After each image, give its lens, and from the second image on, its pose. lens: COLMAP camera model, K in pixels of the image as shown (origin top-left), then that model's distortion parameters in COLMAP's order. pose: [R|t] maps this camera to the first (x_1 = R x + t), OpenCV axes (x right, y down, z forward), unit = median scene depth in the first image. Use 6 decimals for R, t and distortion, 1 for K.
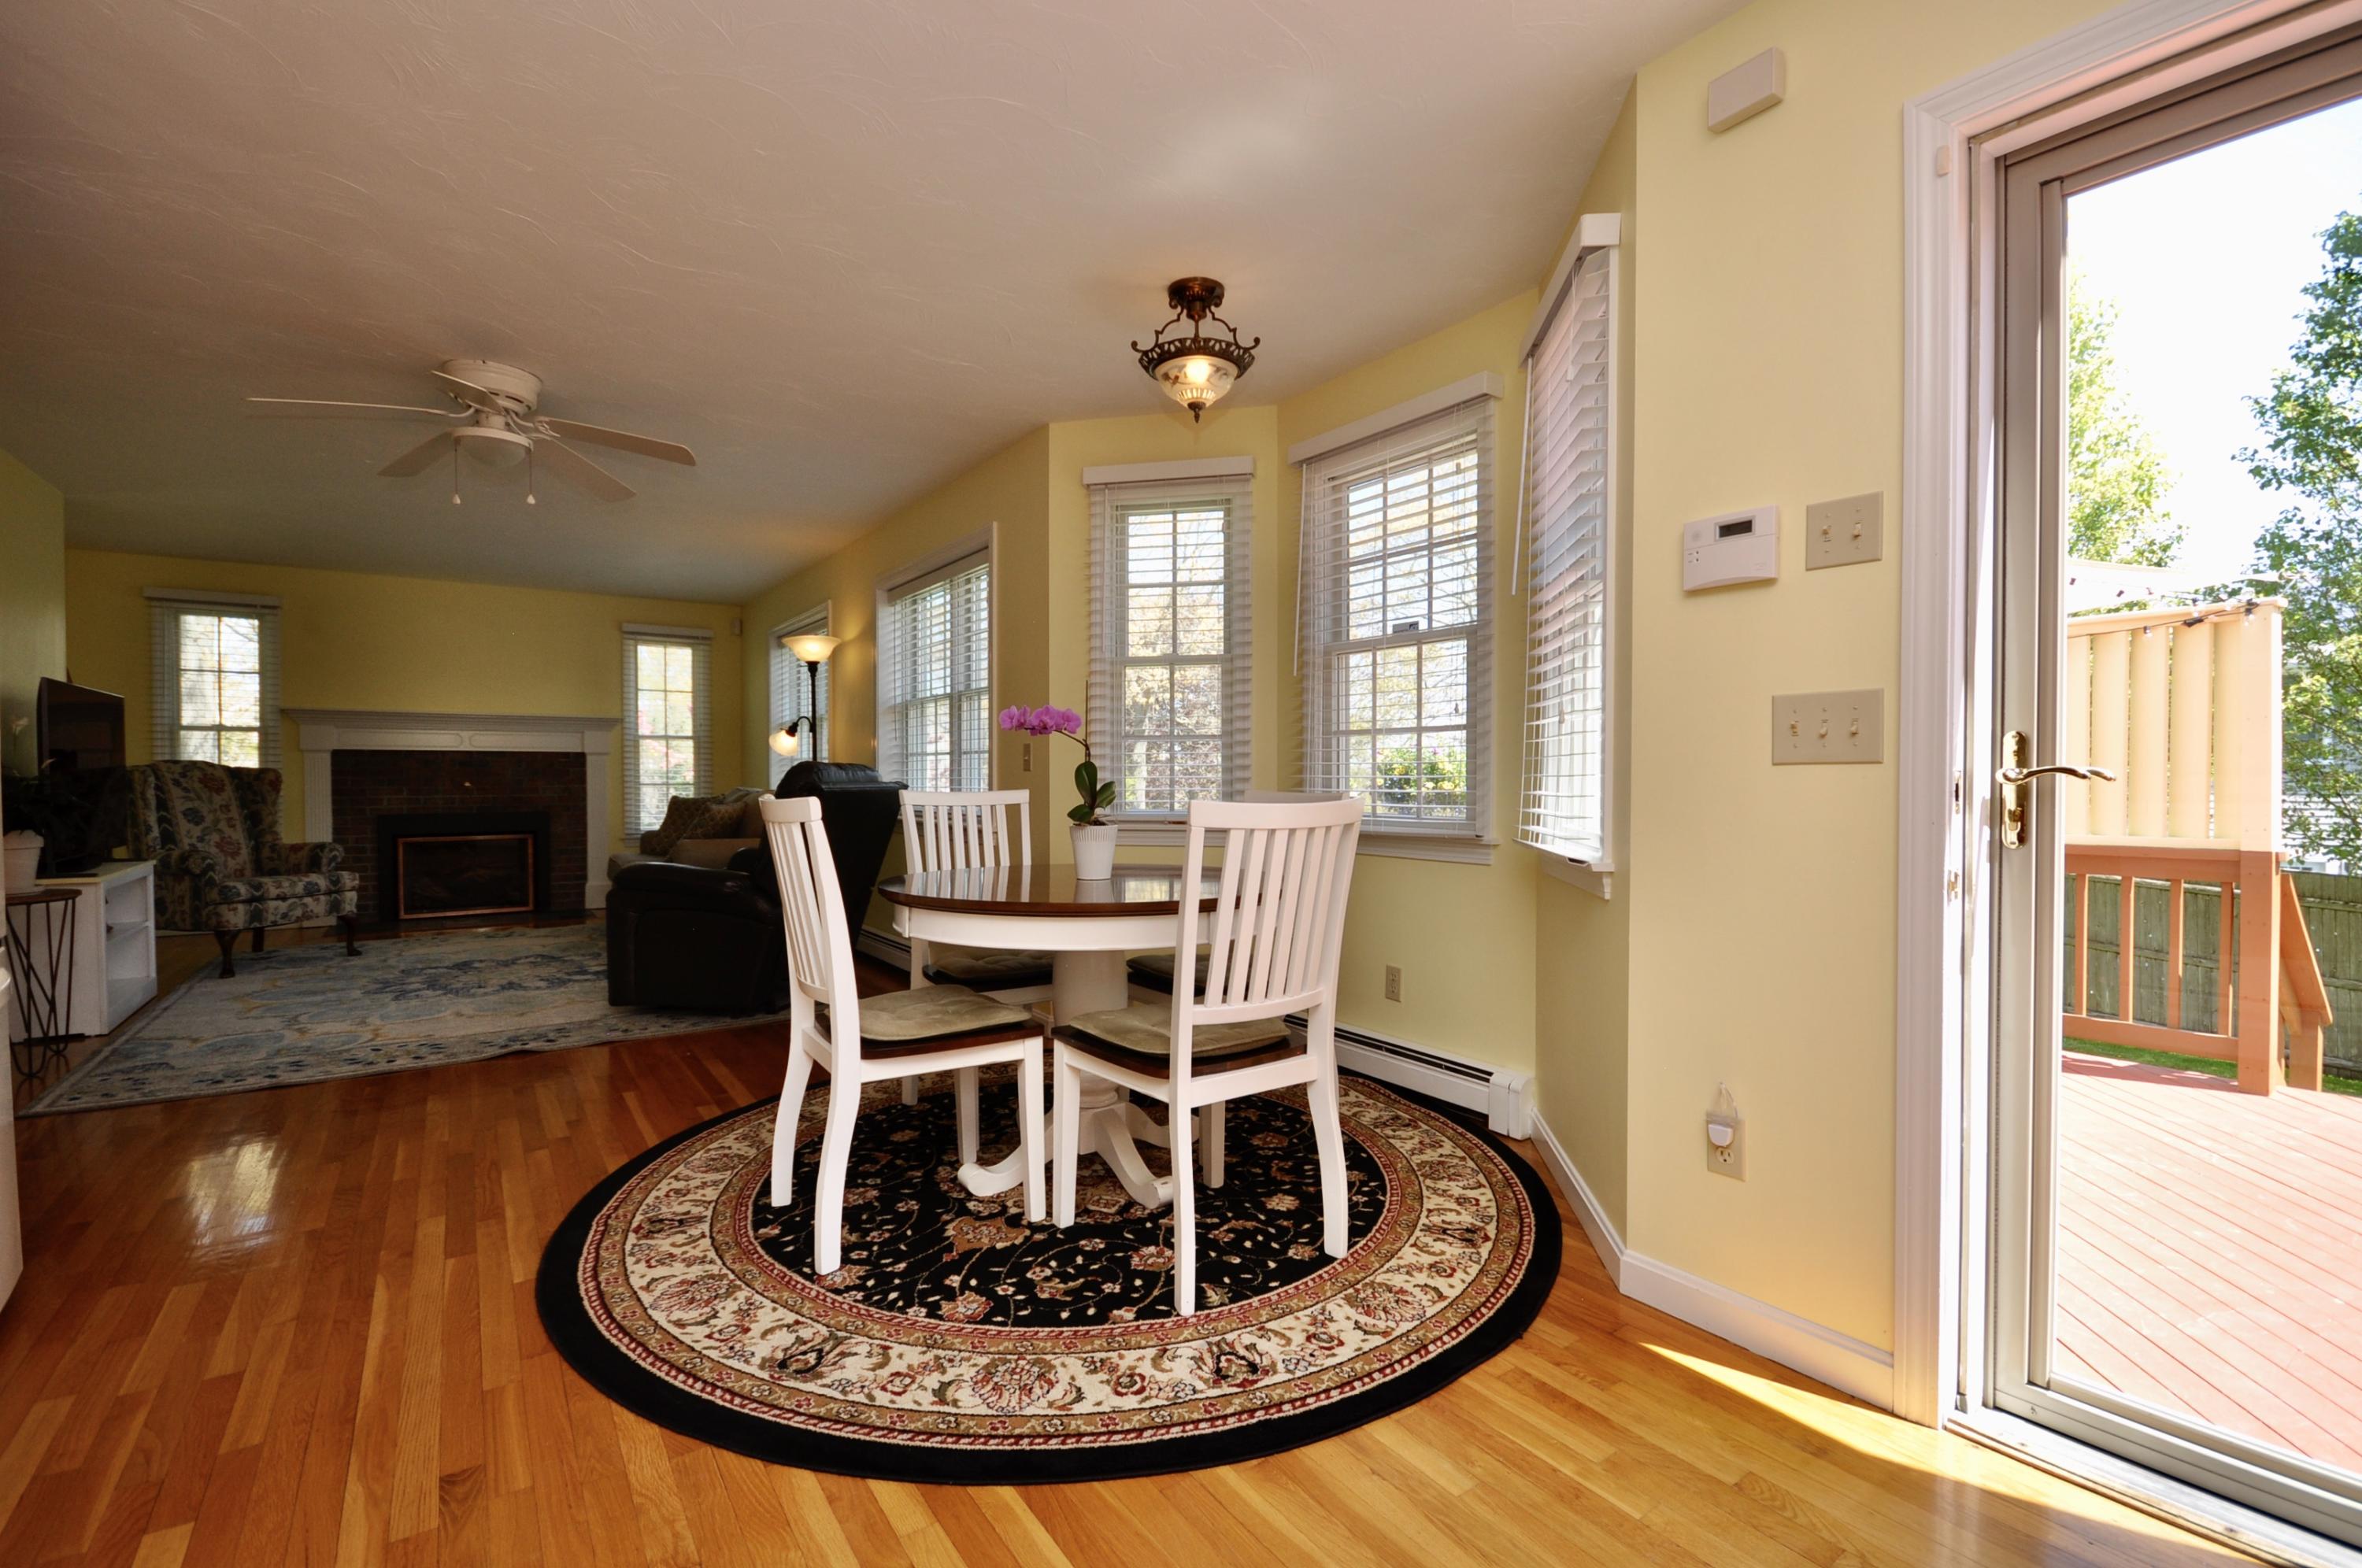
lens RADIAL K [[1032.2, 0, 1176.1], [0, 1032.2, 787.4], [0, 0, 1]] dist [0.007586, -0.010454]
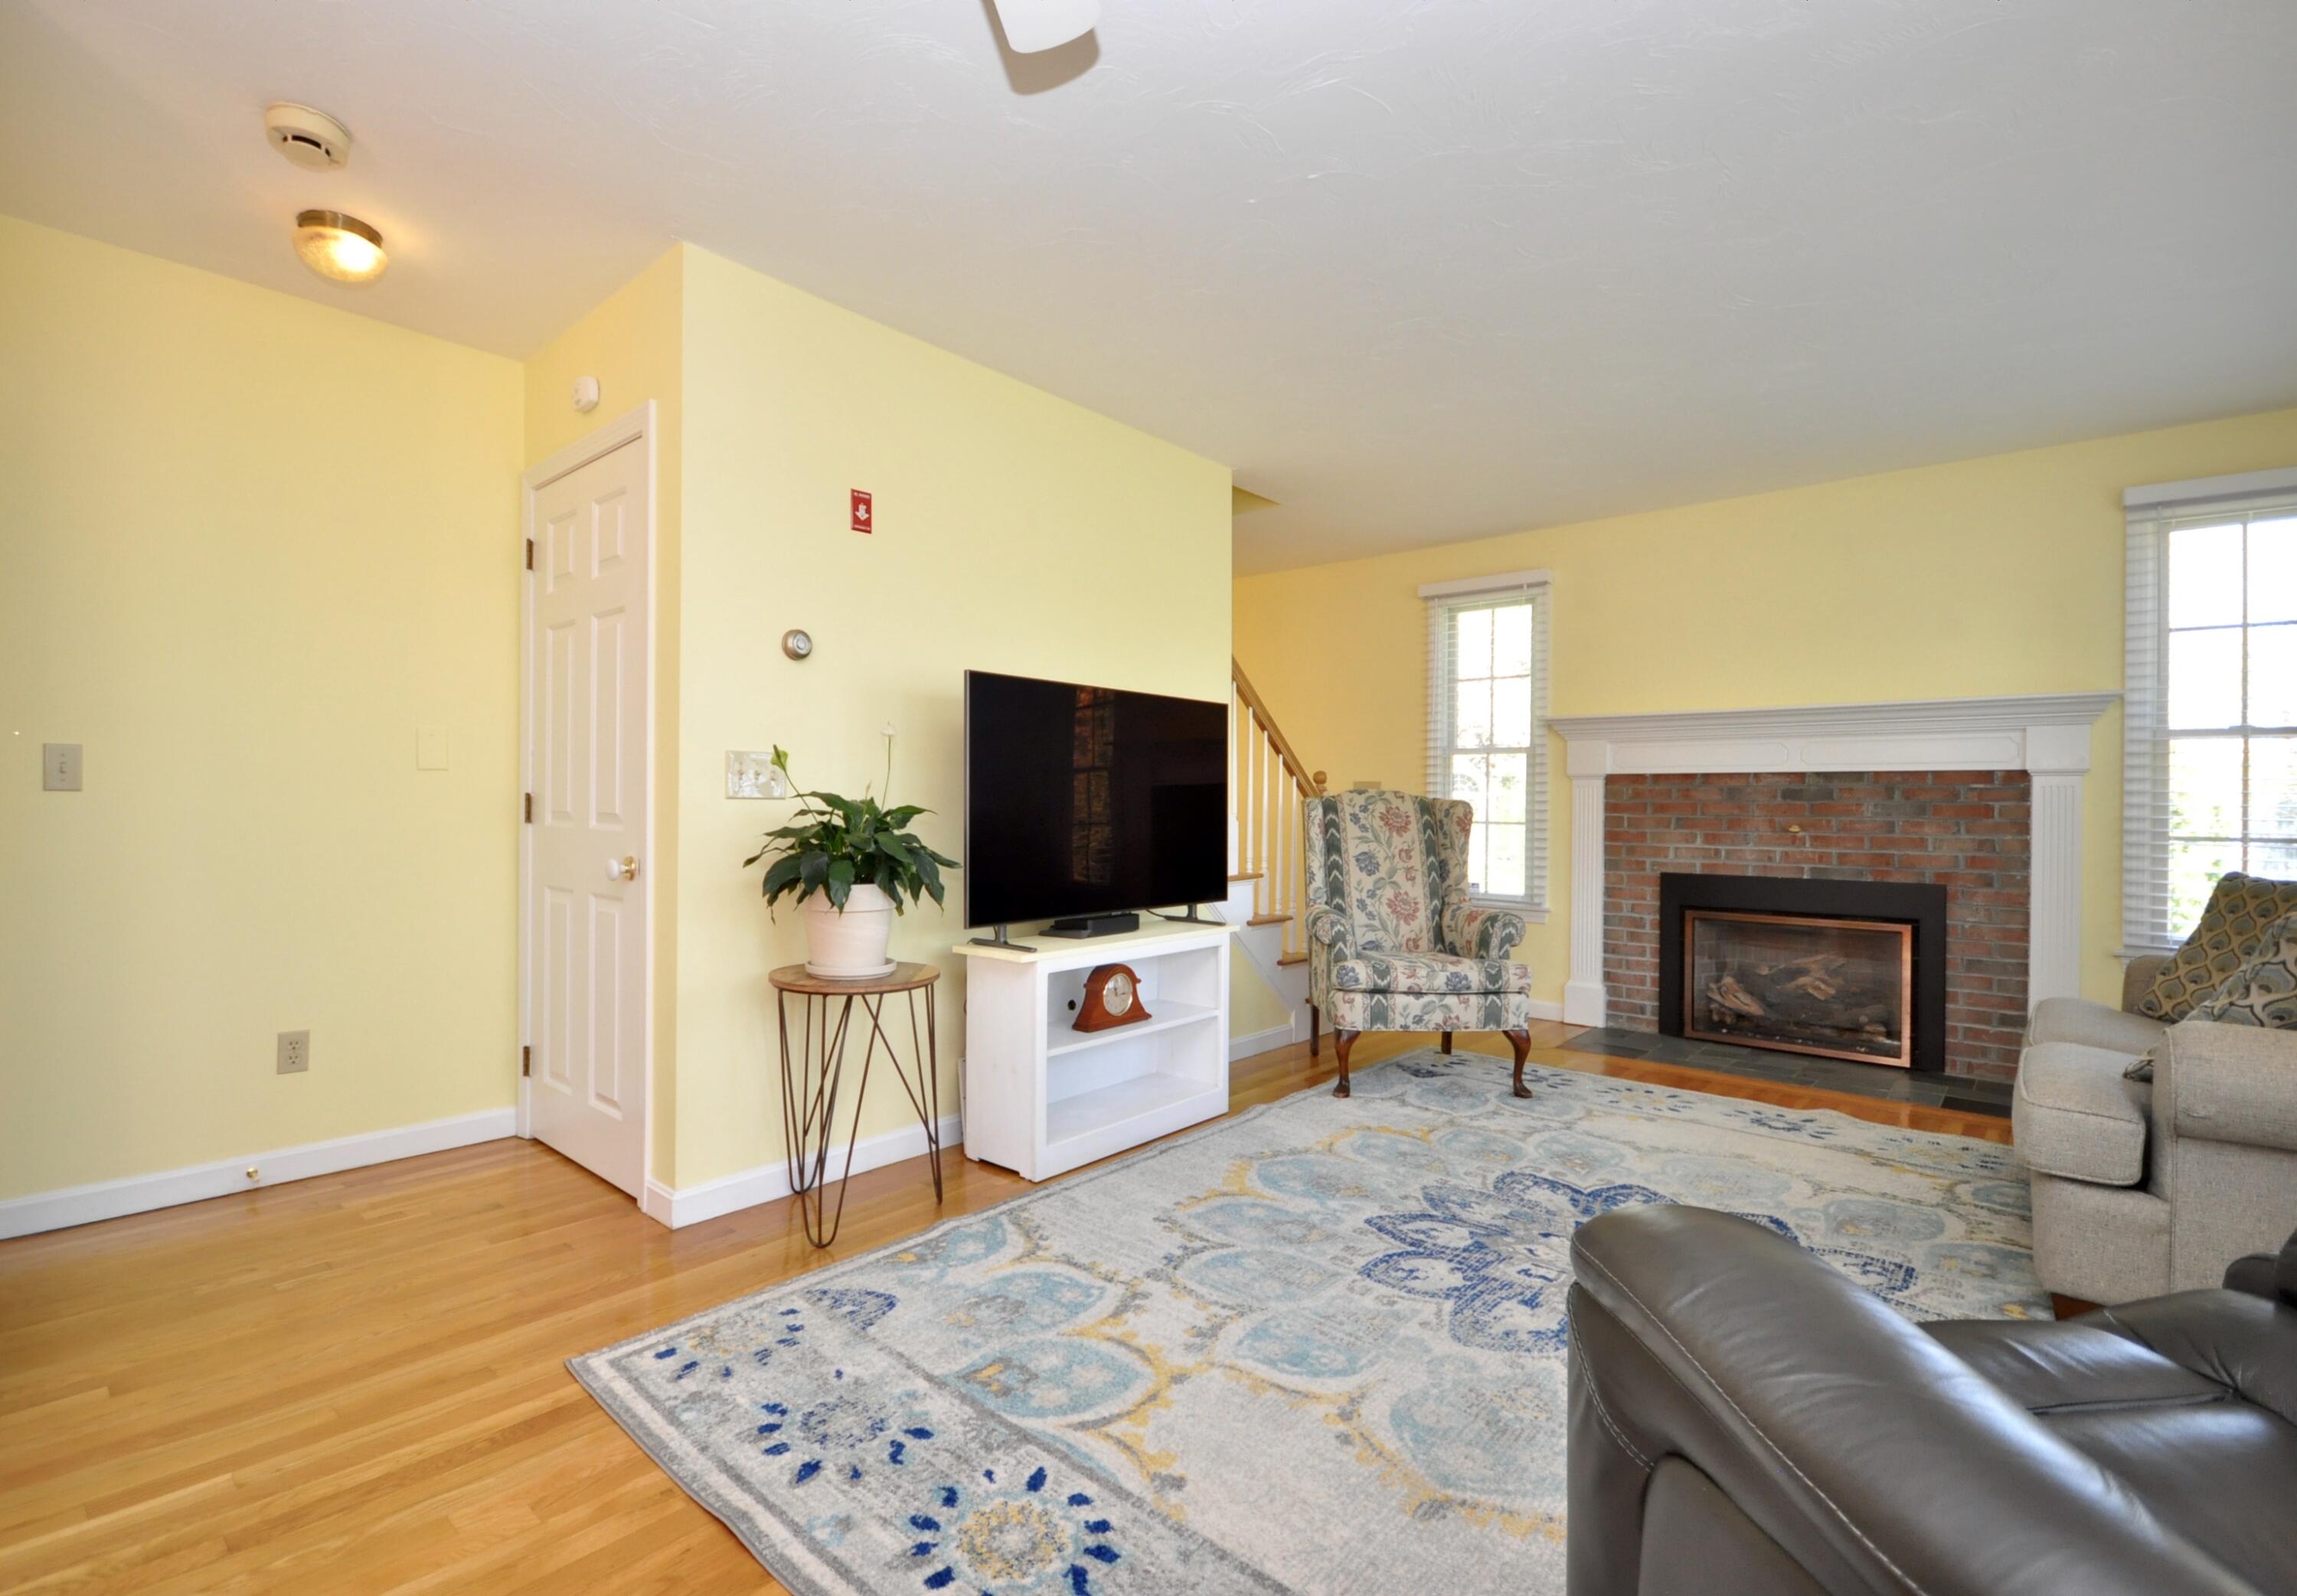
lens RADIAL K [[1048.9, 0, 1090.3], [0, 1048.9, 806.8], [0, 0, 1]] dist [0.002153, -0.003248]
pose [[0.215404, 0.005940, -0.976507, -0.367093], [-0.021025, 0.999778, 0.001444, -0.014636], [0.976299, 0.020220, 0.215482, 0.927396]]
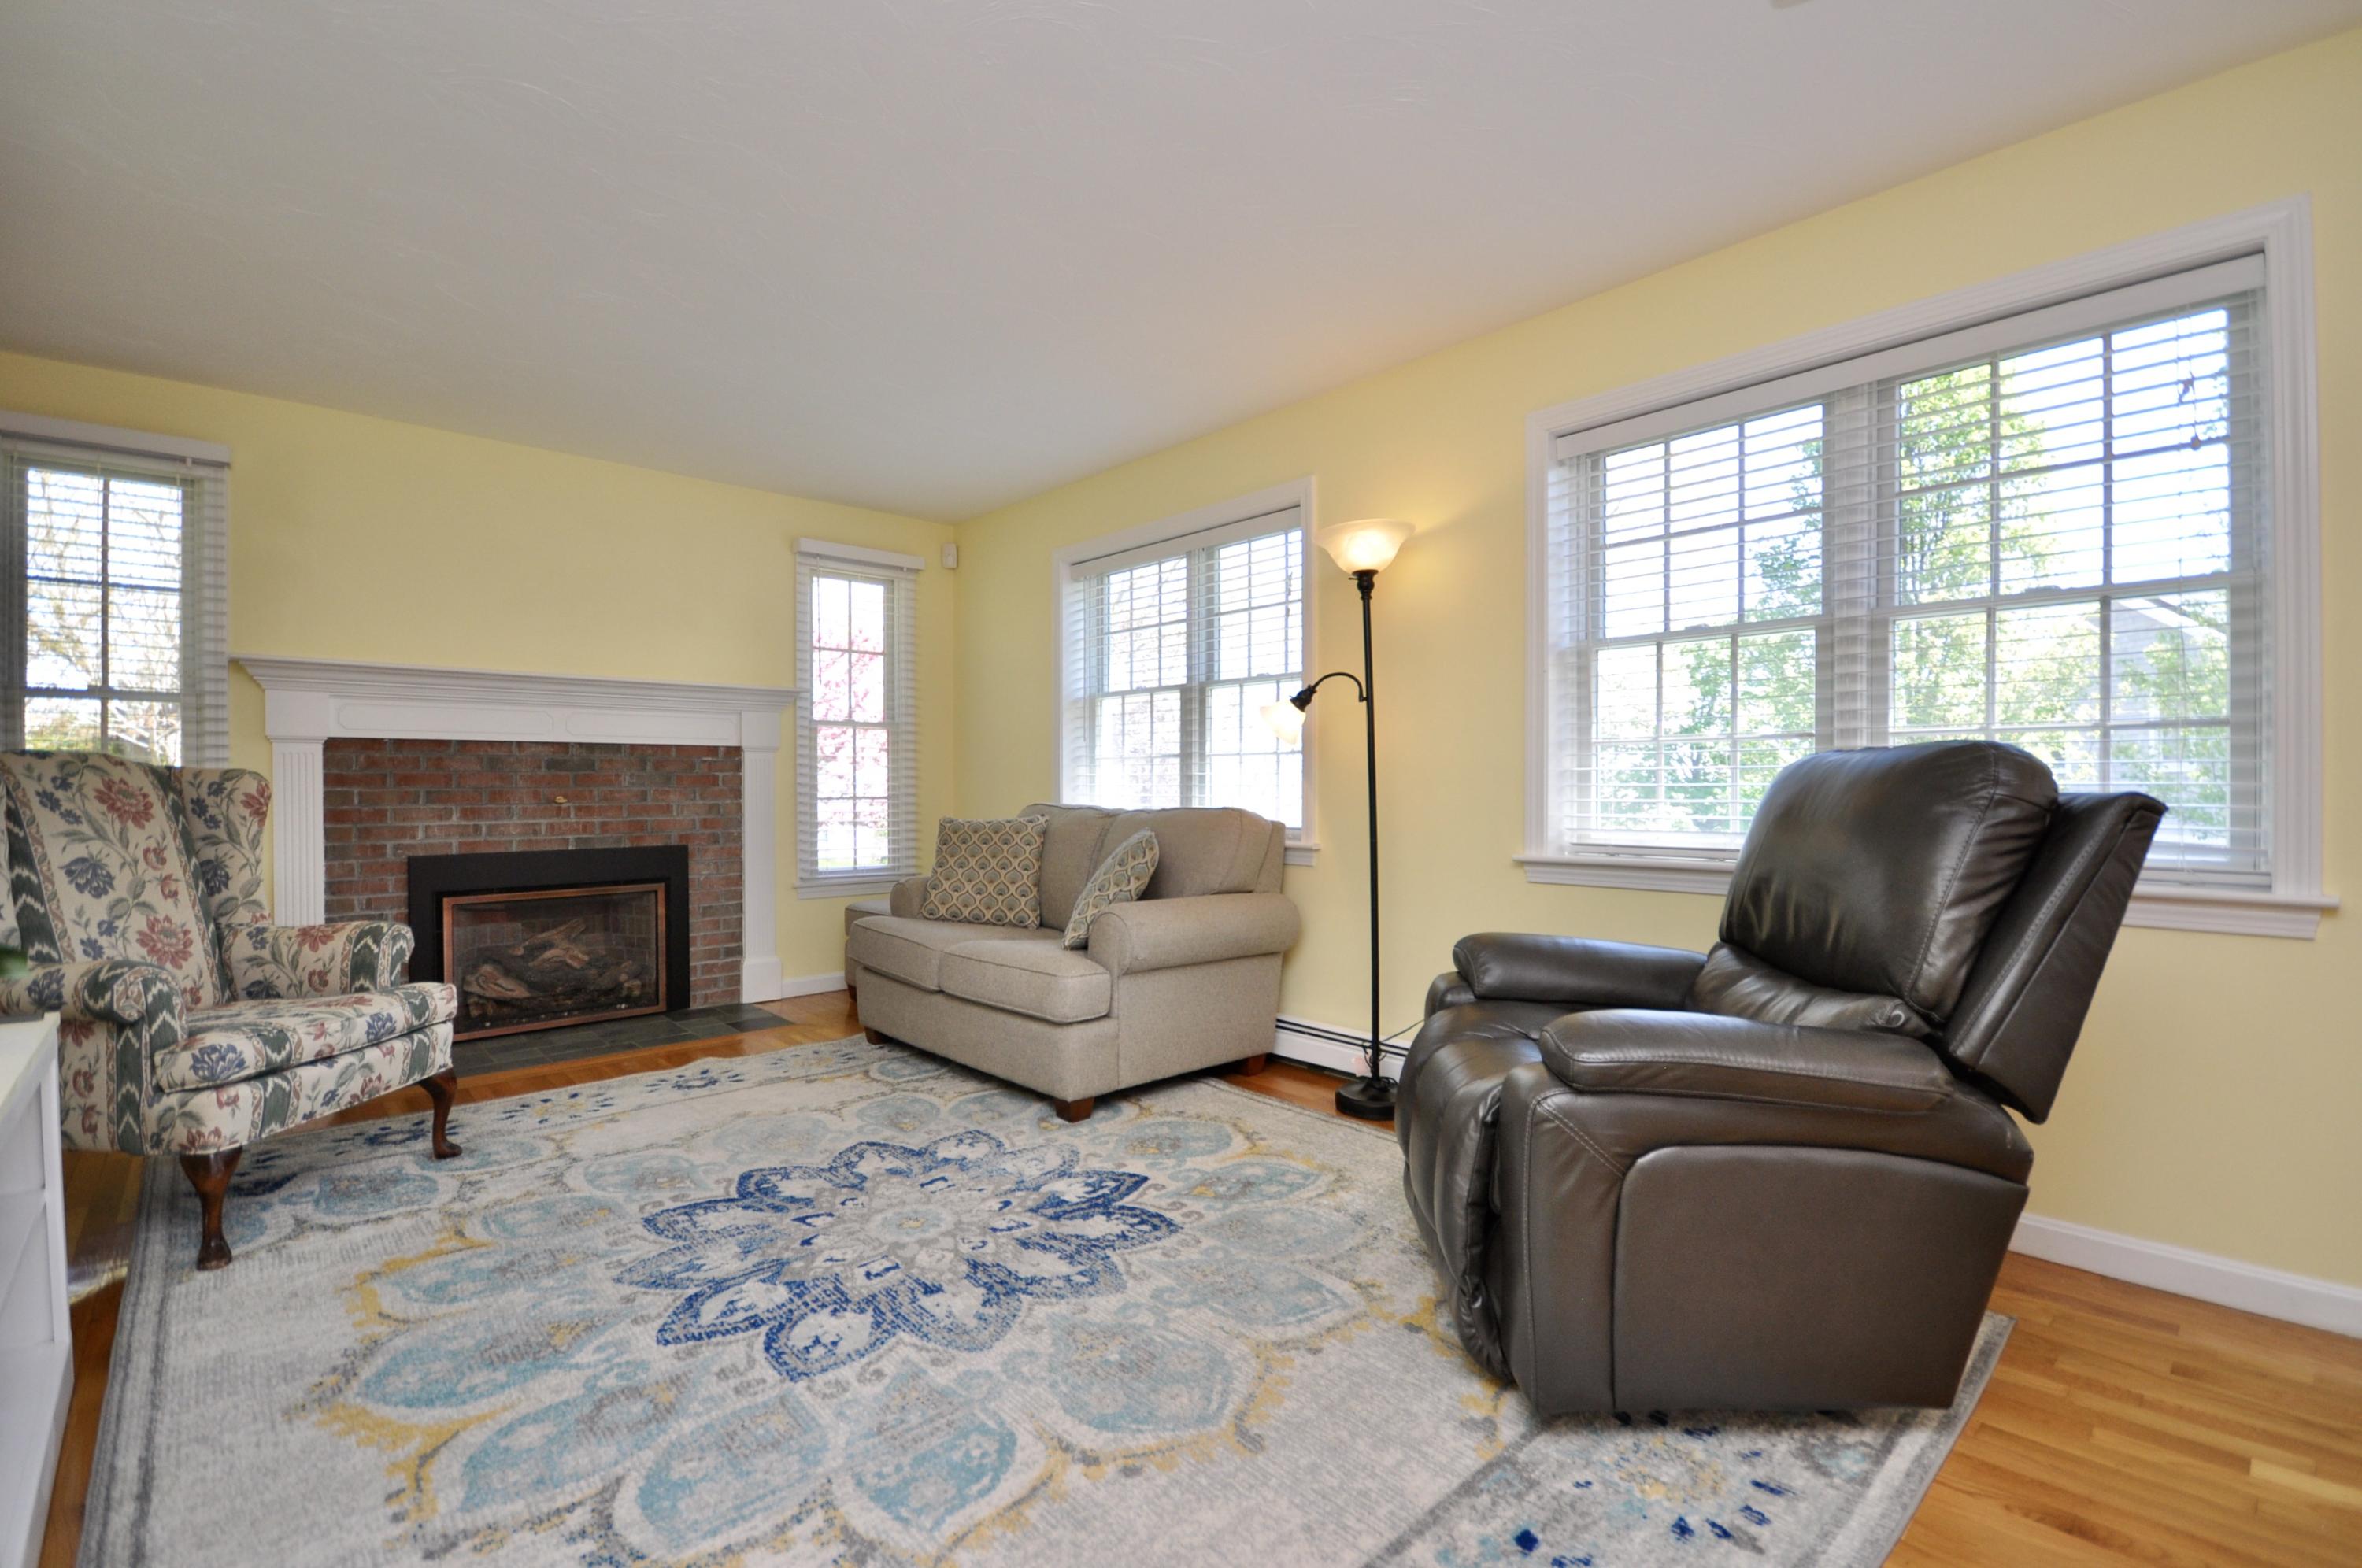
lens RADIAL K [[1032.2, 0, 1171.8], [0, 1032.2, 796.6], [0, 0, 1]] dist [0.007586, -0.010454]
pose [[0.991531, -0.004666, 0.129787, -0.809446], [0.004711, 0.999989, -0.000037, -0.005602], [-0.129785, 0.000648, 0.991542, 0.741921]]
